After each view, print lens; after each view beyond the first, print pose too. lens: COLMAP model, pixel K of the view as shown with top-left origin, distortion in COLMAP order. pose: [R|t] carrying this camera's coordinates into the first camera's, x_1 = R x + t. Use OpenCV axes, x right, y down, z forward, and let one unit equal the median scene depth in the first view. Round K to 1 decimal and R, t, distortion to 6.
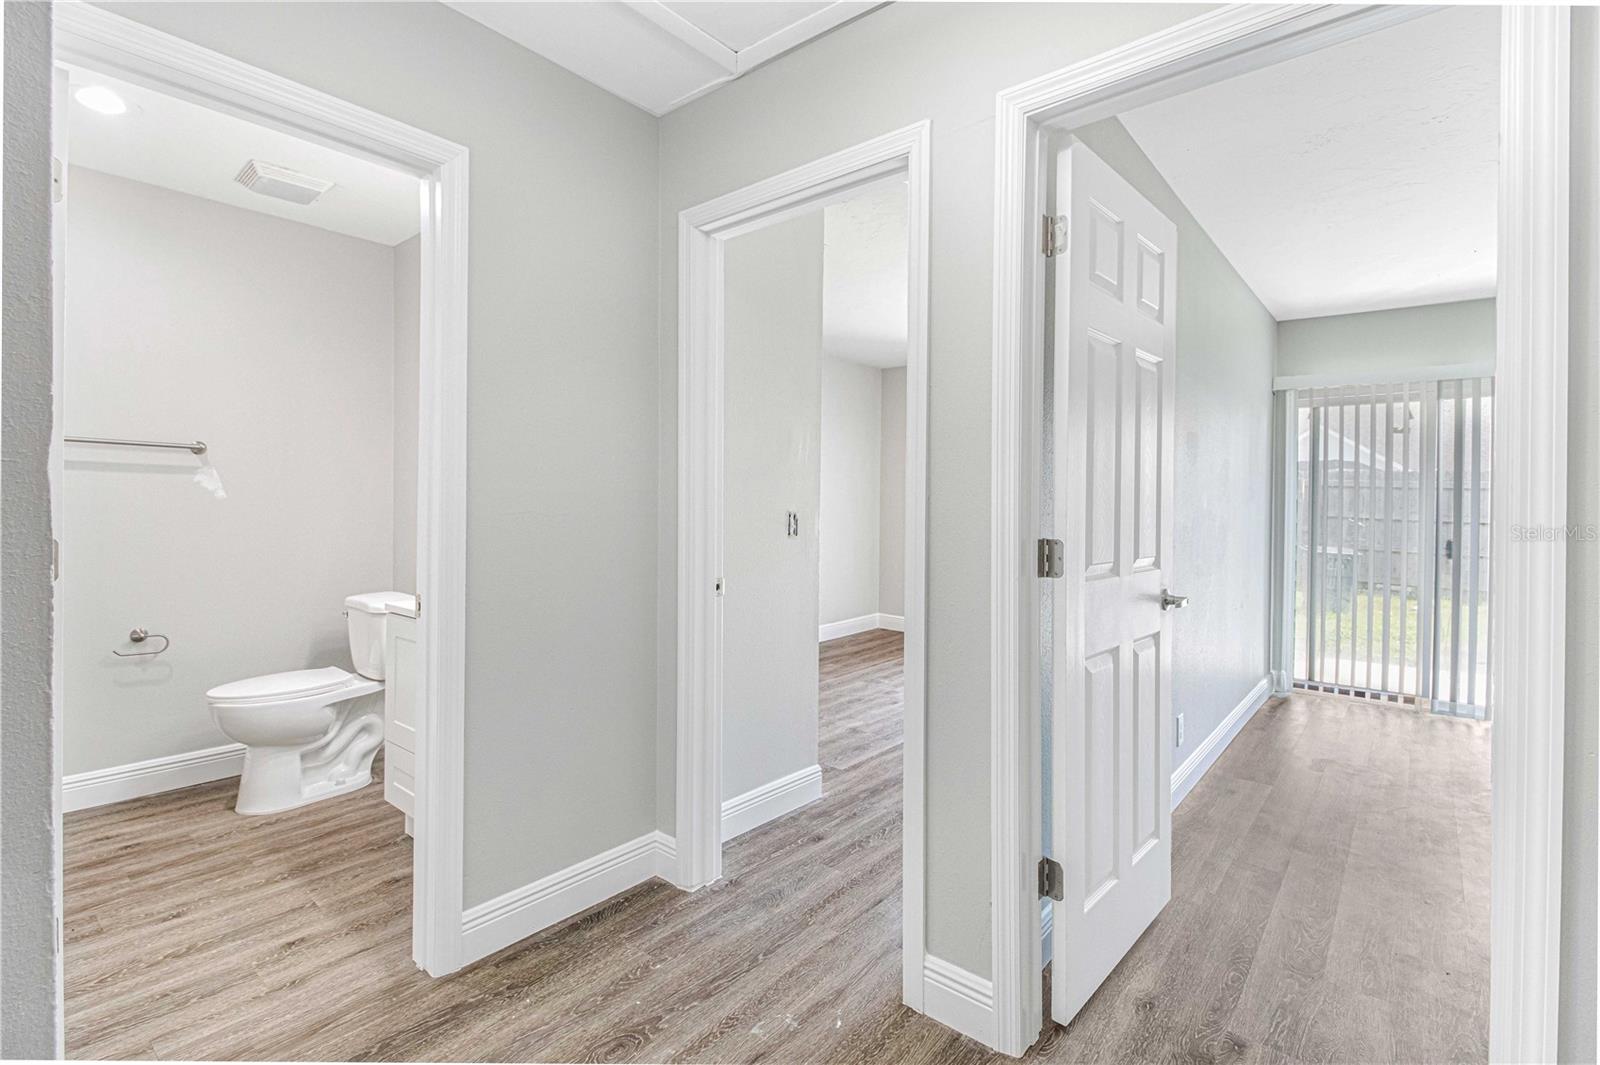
lens RADIAL K [[740.4, 0, 796.4], [0, 740.4, 513.1], [0, 0, 1]] dist [0.021186, -0.013902]
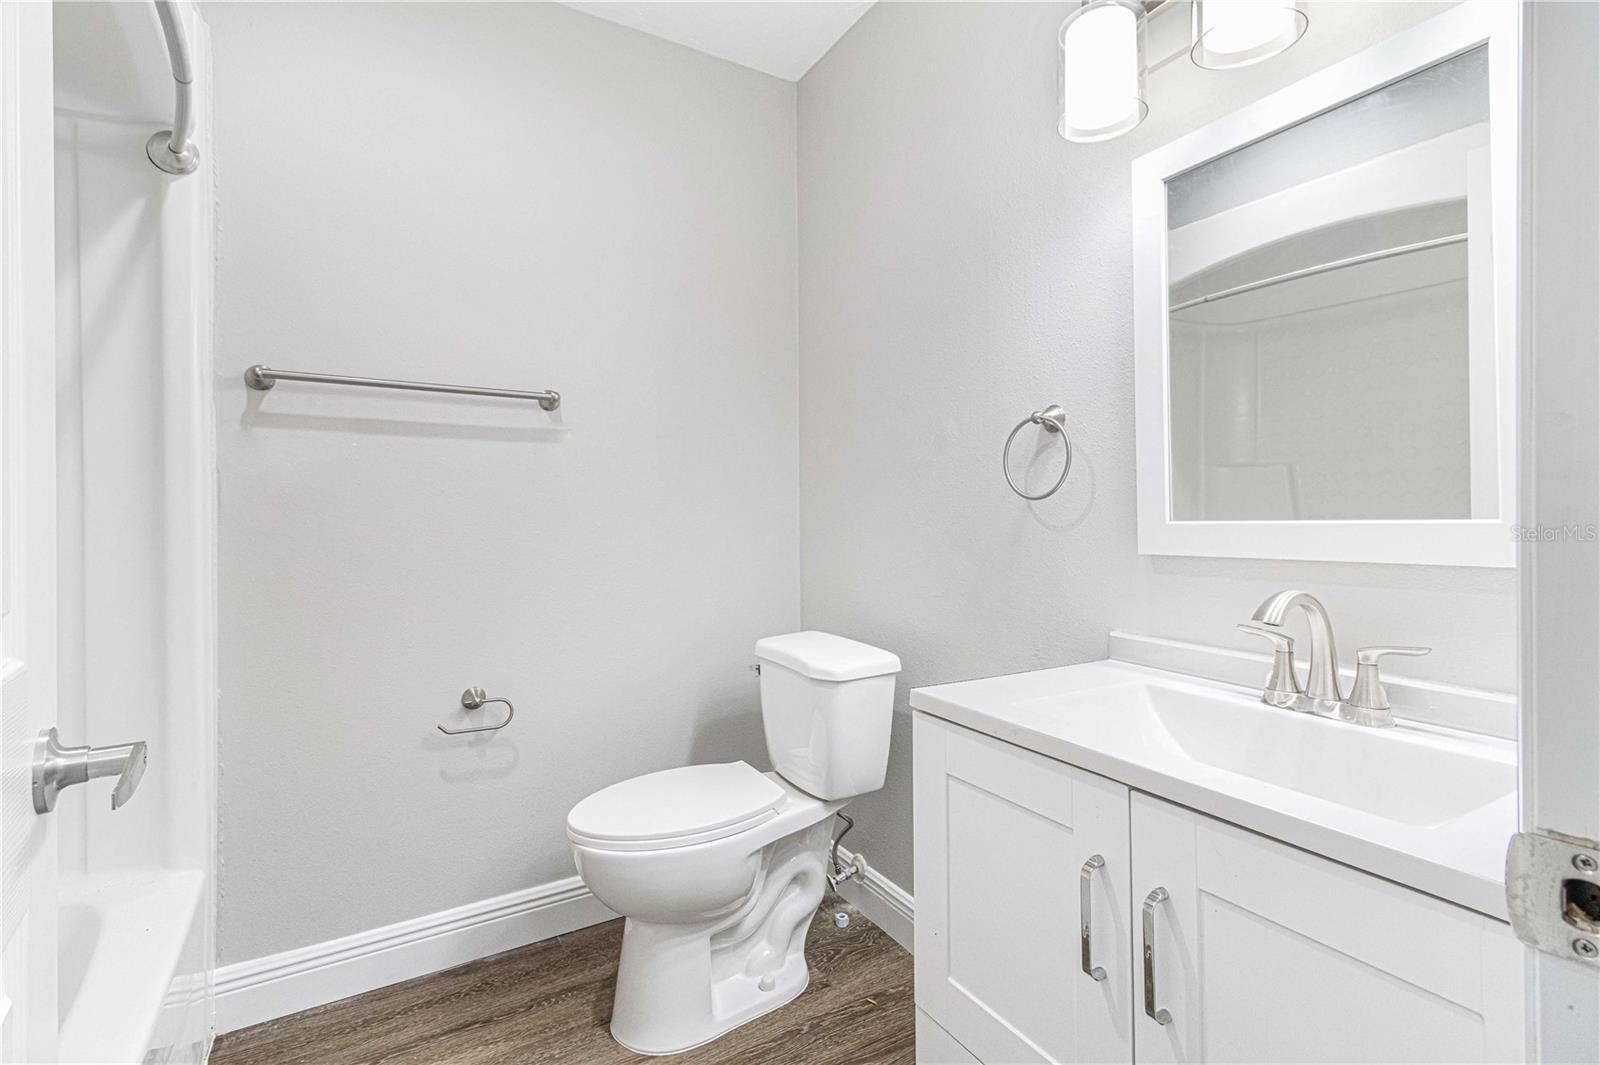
lens RADIAL K [[742.2, 0, 801.5], [0, 742.2, 513.7], [0, 0, 1]] dist [0.034168, -0.013259]
pose [[0.944954, -0.018189, -0.326699, -0.410229], [0.015087, 0.999814, -0.012026, 0.019897], [0.326857, 0.006435, 0.945052, 0.492592]]
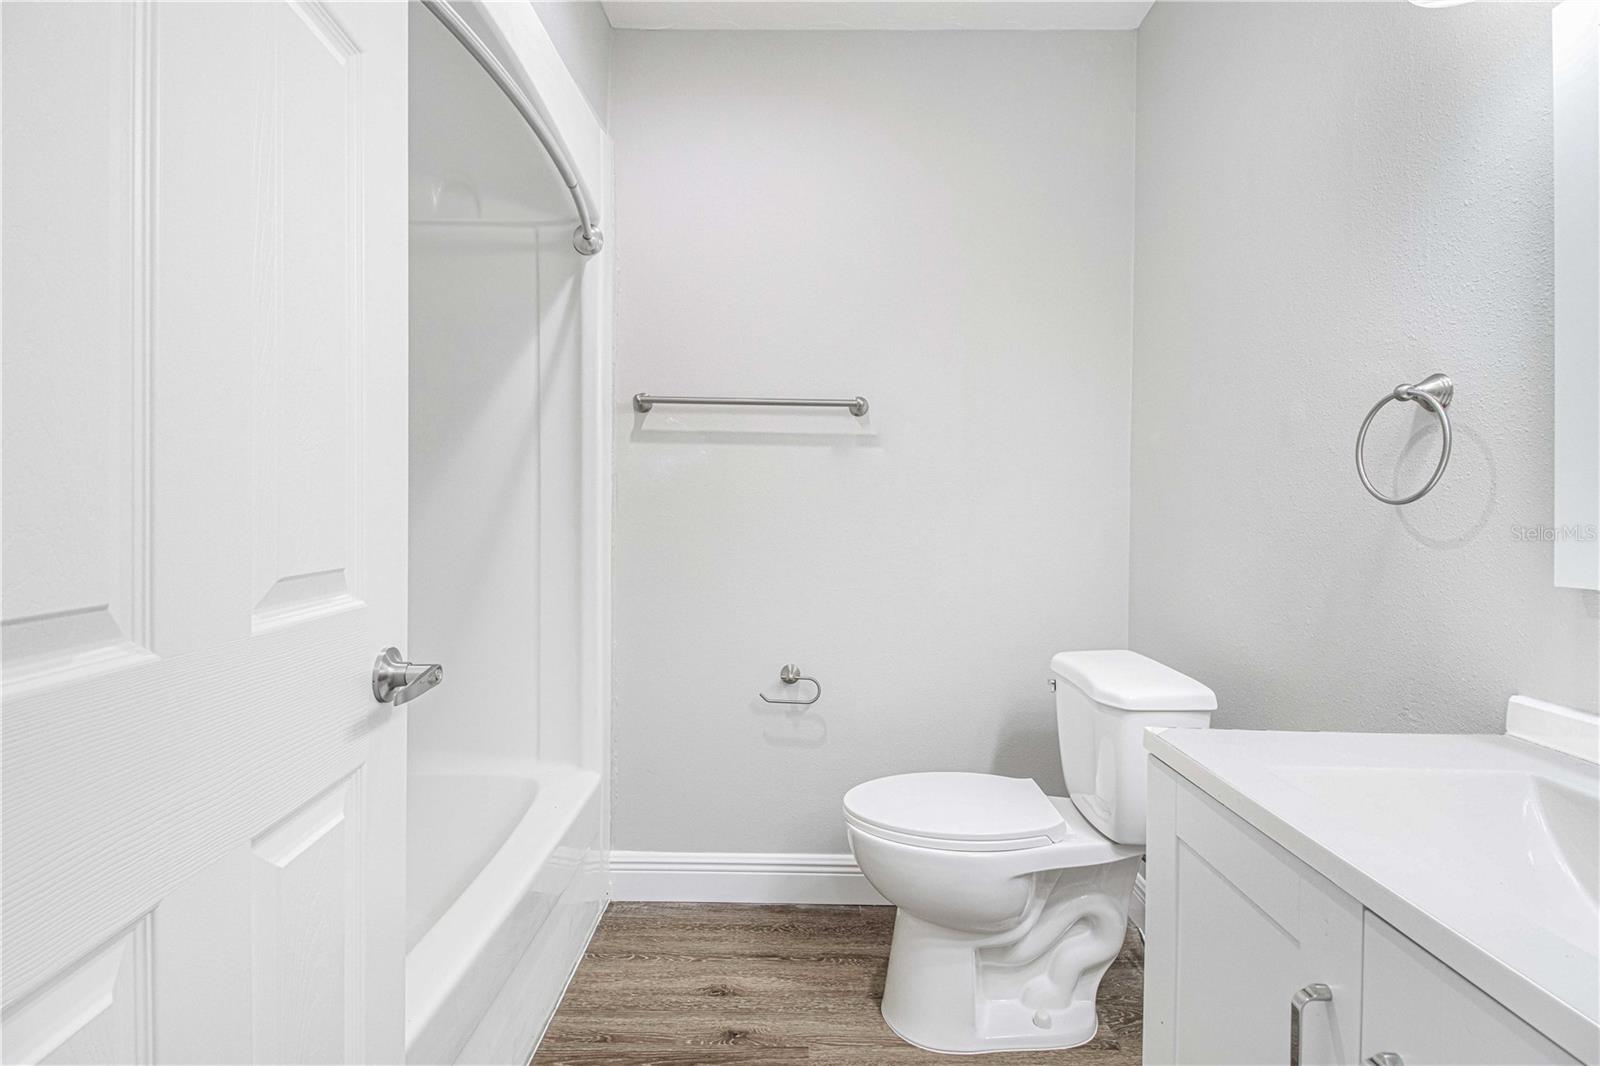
lens RADIAL K [[739.3, 0, 803.0], [0, 739.3, 521.7], [0, 0, 1]] dist [0.027592, -0.014780]
pose [[0.642496, 0.005555, -0.766269, -0.332249], [-0.011990, 0.999924, -0.002804, 0.019905], [0.766195, 0.010989, 0.642514, 0.551558]]
